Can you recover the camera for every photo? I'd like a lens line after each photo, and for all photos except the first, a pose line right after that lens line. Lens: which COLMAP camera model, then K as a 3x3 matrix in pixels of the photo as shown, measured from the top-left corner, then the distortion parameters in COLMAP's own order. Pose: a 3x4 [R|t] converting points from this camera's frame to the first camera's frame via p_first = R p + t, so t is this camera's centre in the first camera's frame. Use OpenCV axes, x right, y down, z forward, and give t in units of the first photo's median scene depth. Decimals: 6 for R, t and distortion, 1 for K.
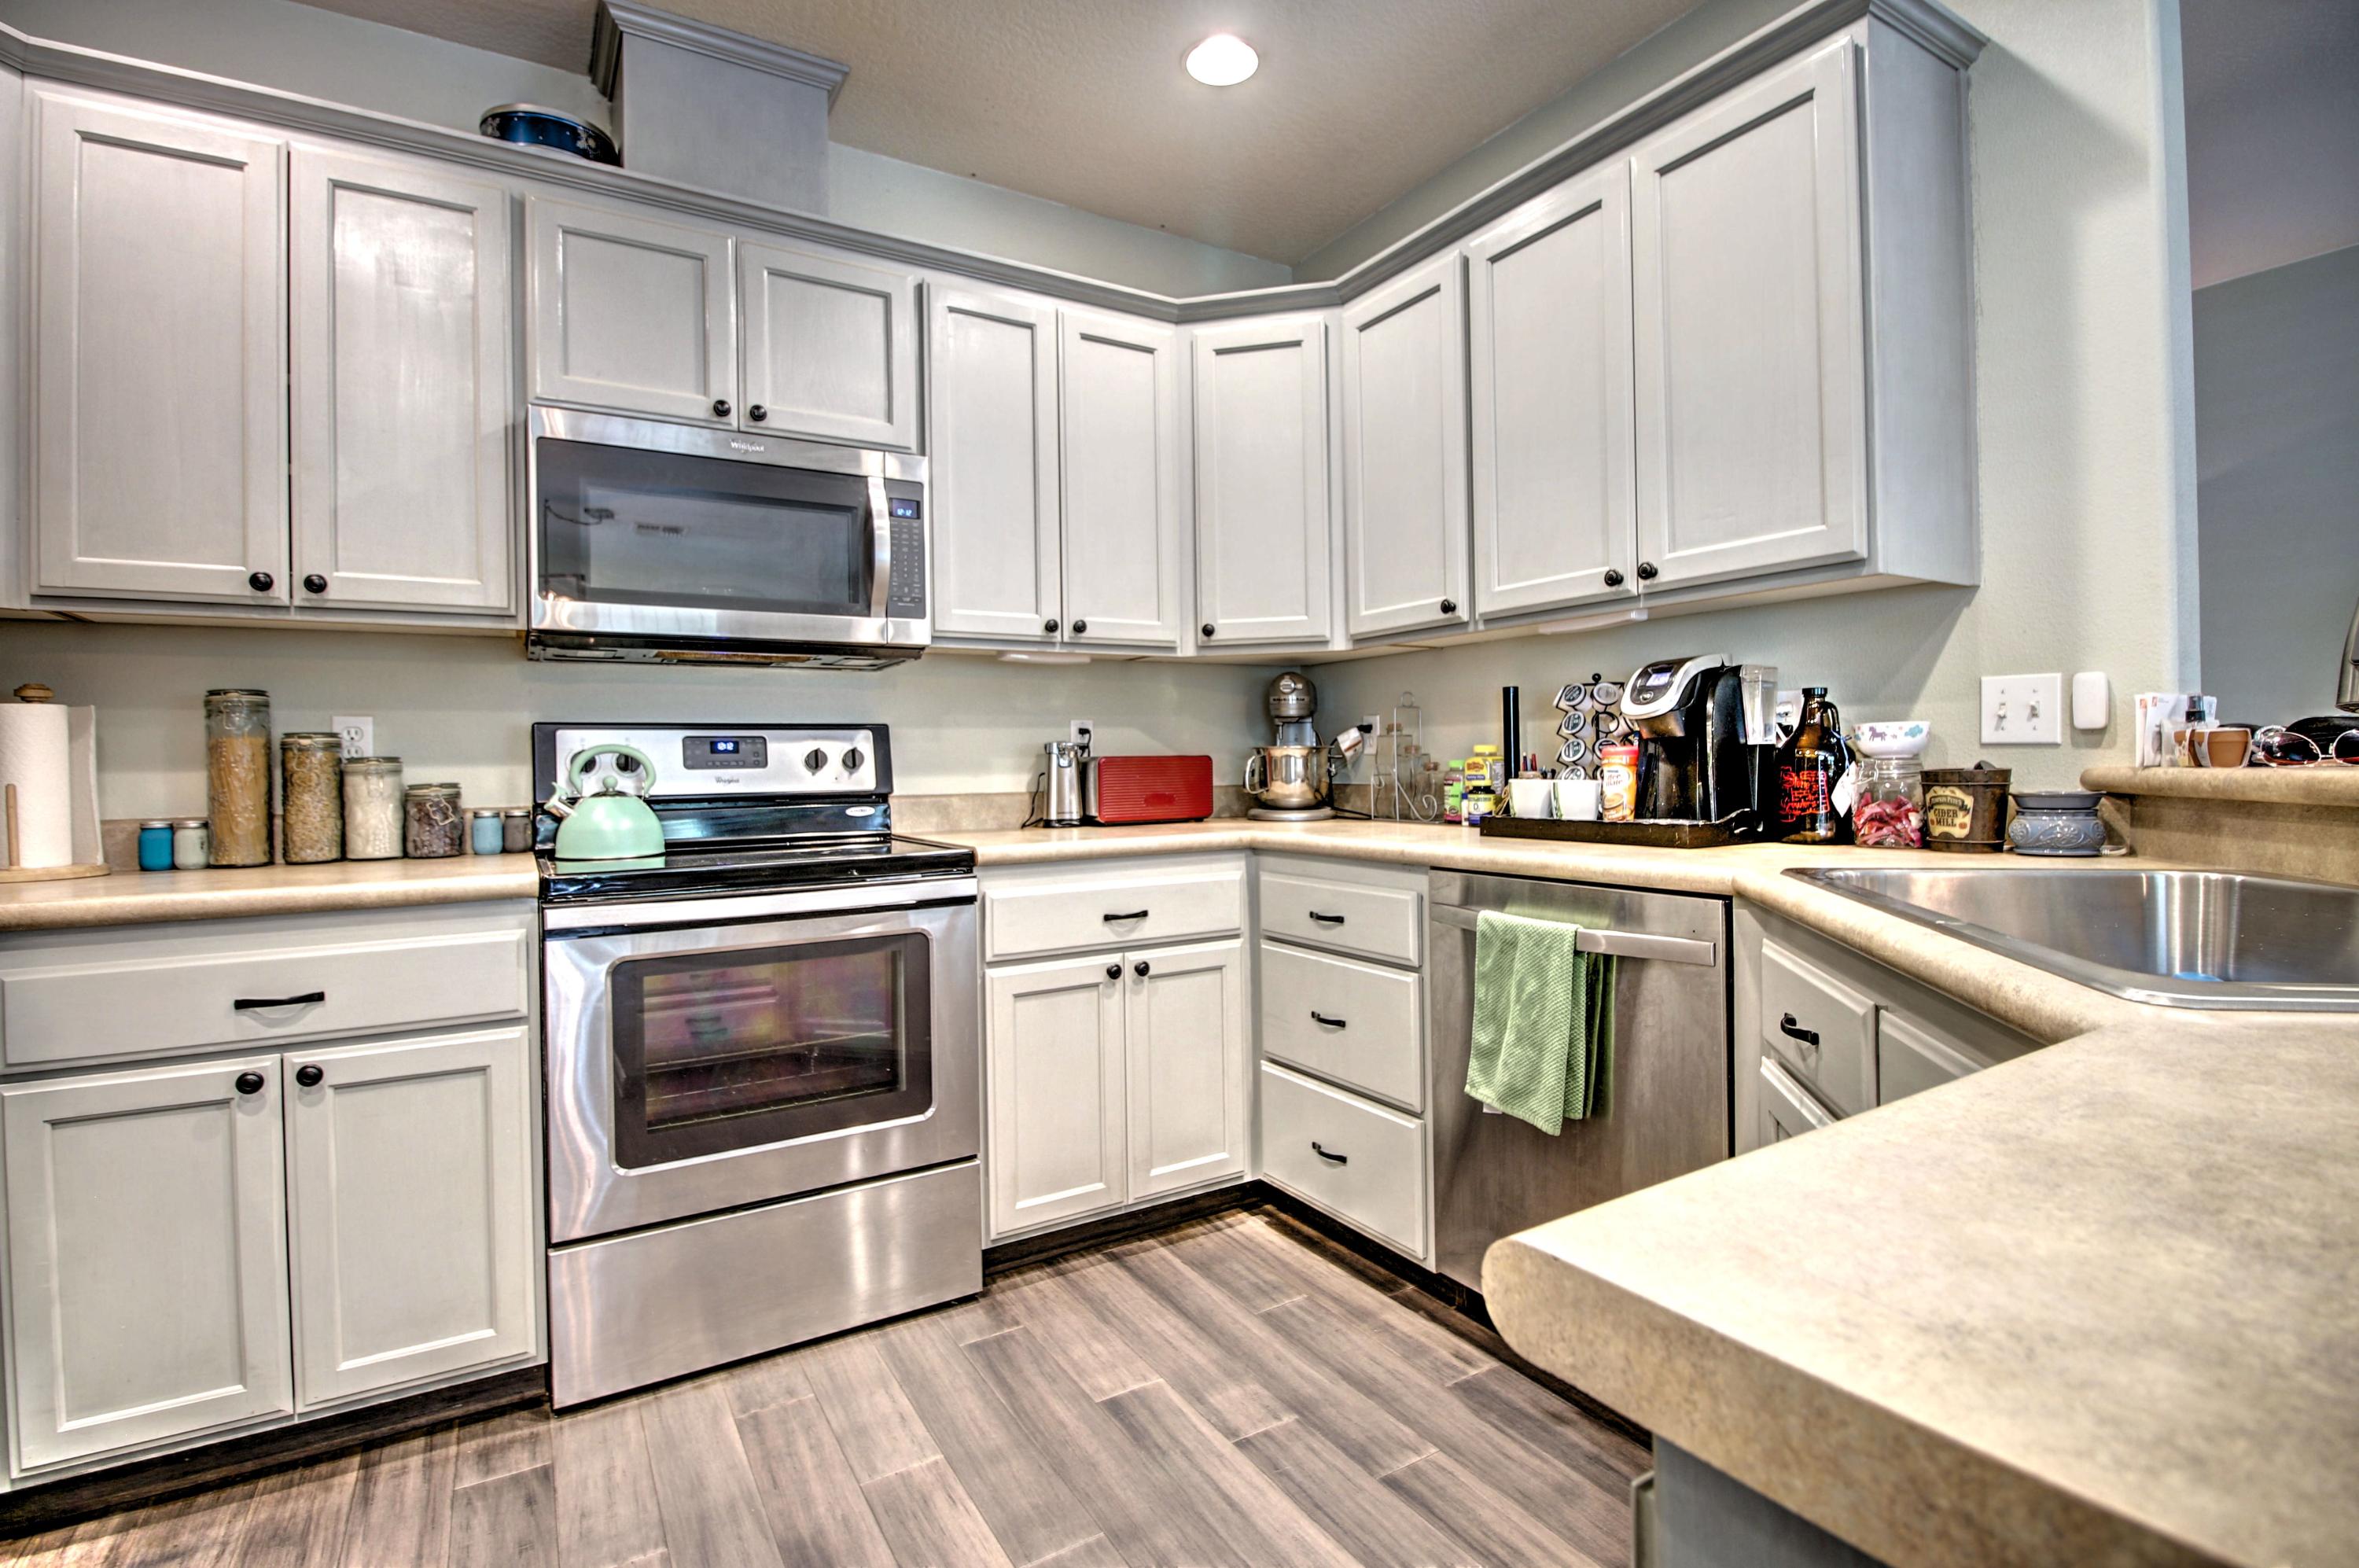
lens RADIAL K [[1121.8, 0, 1205.6], [0, 1121.8, 760.0], [0, 0, 1]] dist [-0.001753, -0.010366]
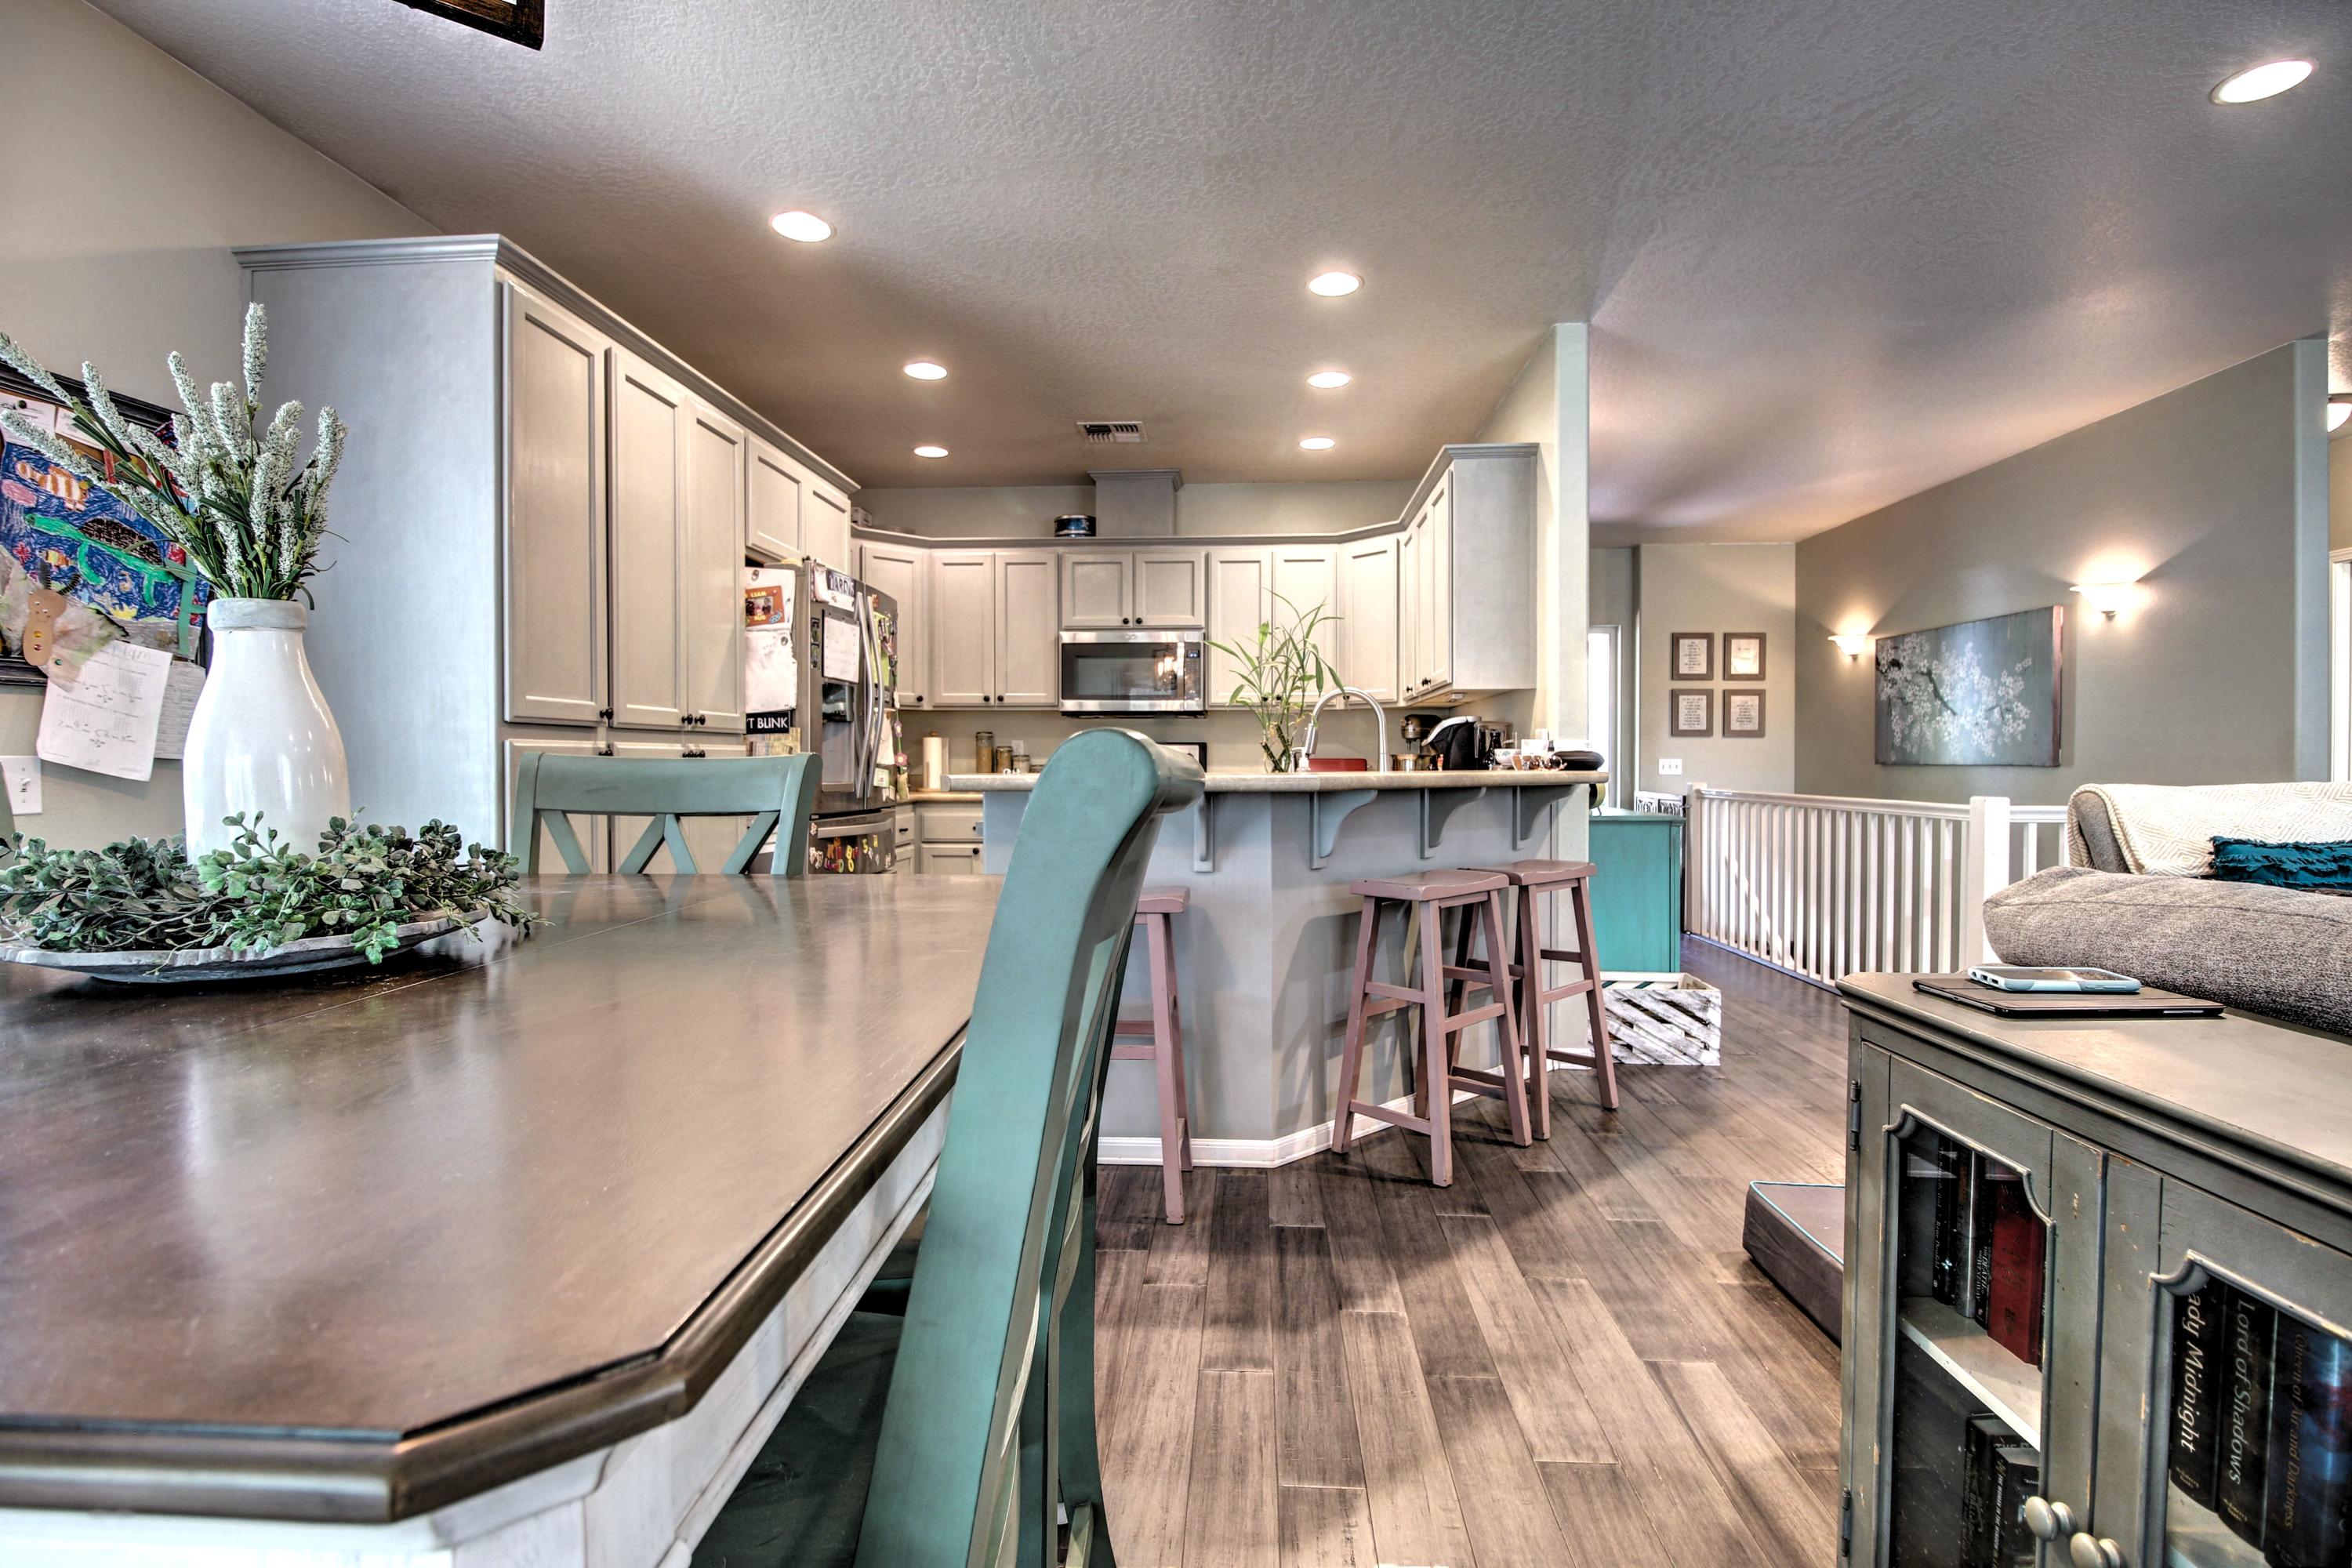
lens RADIAL K [[1118.5, 0, 1187.6], [0, 1118.5, 770.1], [0, 0, 1]] dist [-0.001753, -0.010366]
pose [[0.816175, 0.021472, -0.577406, 1.092495], [-0.012430, 0.999731, 0.019606, -0.021857], [0.577671, -0.008825, 0.816222, -0.945496]]
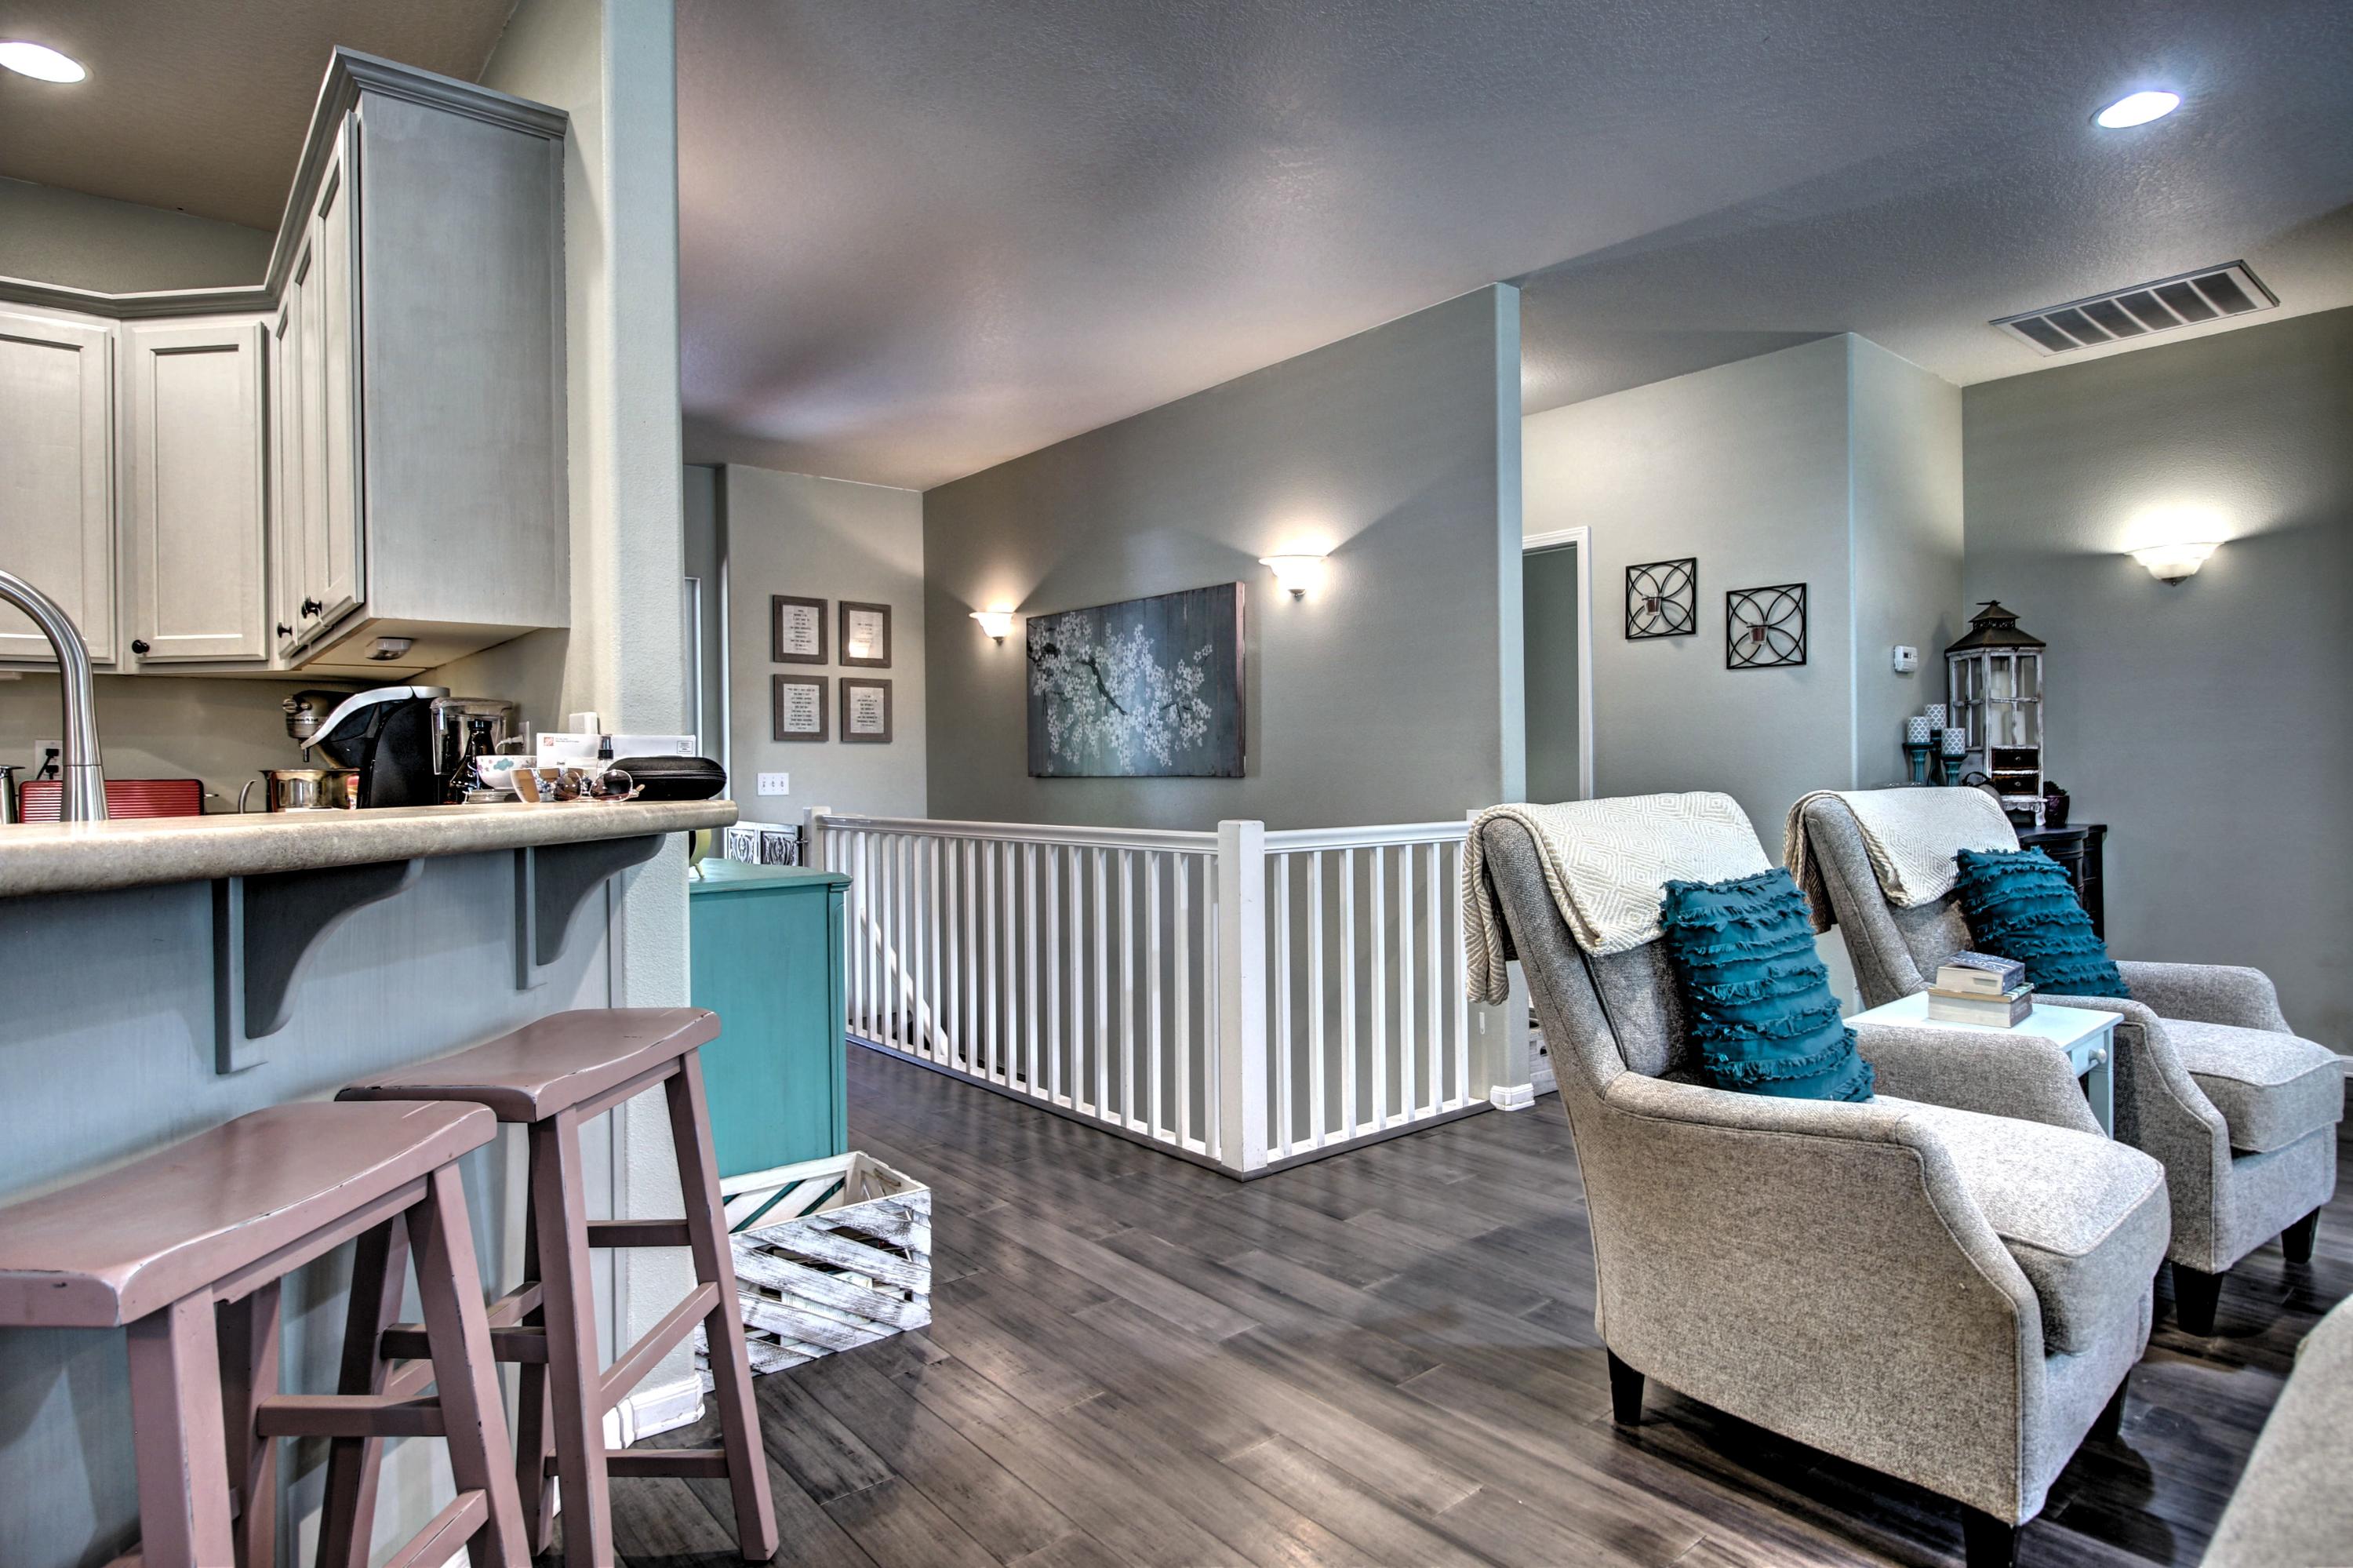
lens RADIAL K [[1267.3, 0, 1179.4], [0, 1267.3, 770.1], [0, 0, 1]] dist [0.002082, -0.005557]
pose [[0.991255, 0.004010, 0.131903, 0.851936], [-0.004094, 0.999992, 0.000362, -0.018371], [-0.131900, -0.000899, 0.991263, -0.199767]]
